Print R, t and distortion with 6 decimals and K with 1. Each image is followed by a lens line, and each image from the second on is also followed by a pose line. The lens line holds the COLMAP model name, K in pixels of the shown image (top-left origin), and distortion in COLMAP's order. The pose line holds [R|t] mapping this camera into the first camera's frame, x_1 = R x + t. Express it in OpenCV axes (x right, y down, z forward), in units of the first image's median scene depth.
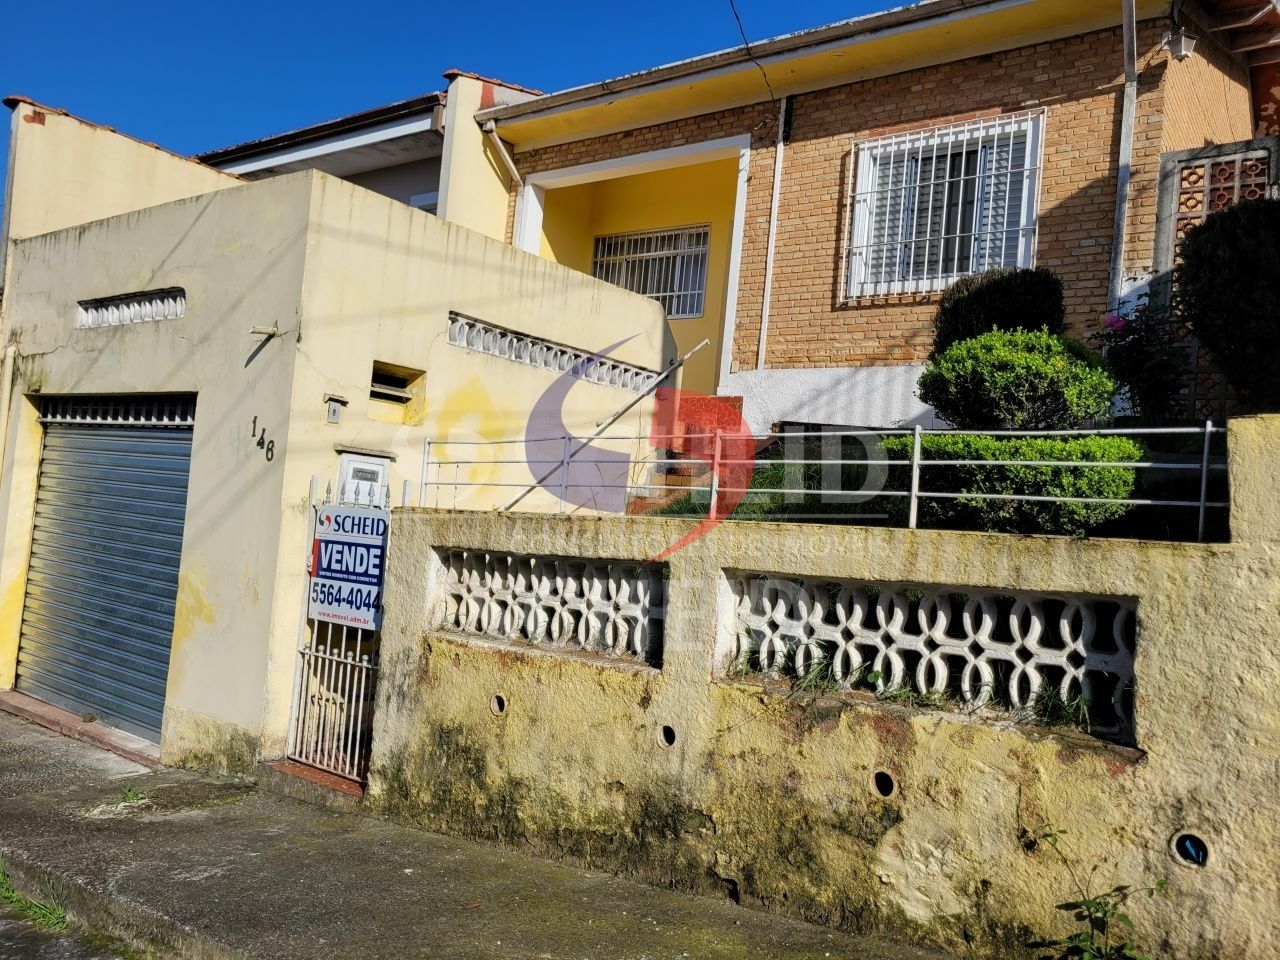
lens RADIAL K [[951.2, 0, 640.0], [0, 951.2, 480.0], [0, 0, 1]] dist [0.009326, 0.001856]
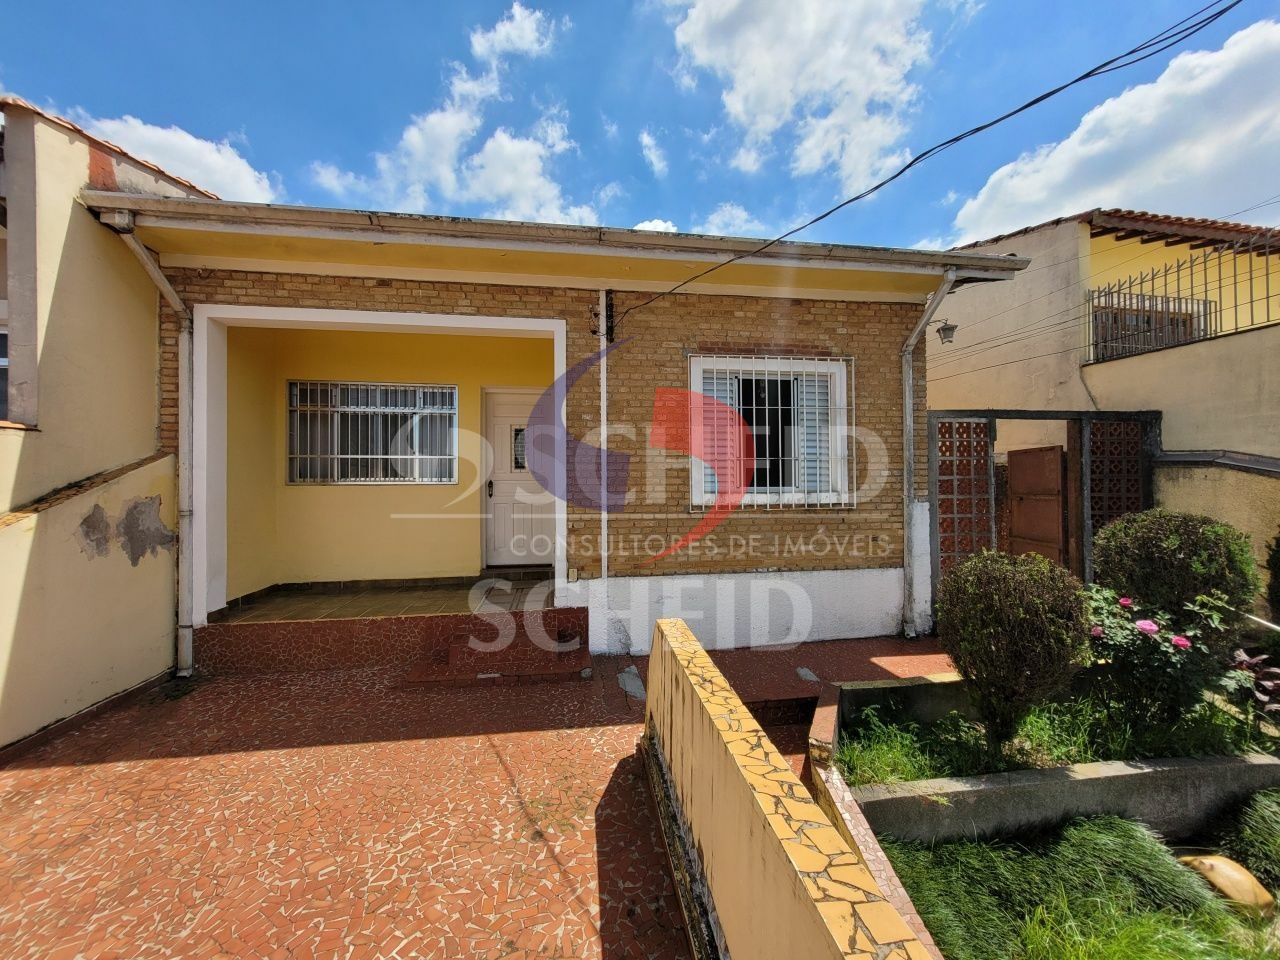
lens RADIAL K [[507.5, 0, 640.0], [0, 507.5, 480.0], [0, 0, 1]] dist [0.008069, -0.000294]
pose [[0.718229, -0.092554, 0.689623, -0.189098], [0.040398, 0.994989, 0.091463, -0.255837], [-0.694633, -0.037832, 0.718369, 0.598604]]
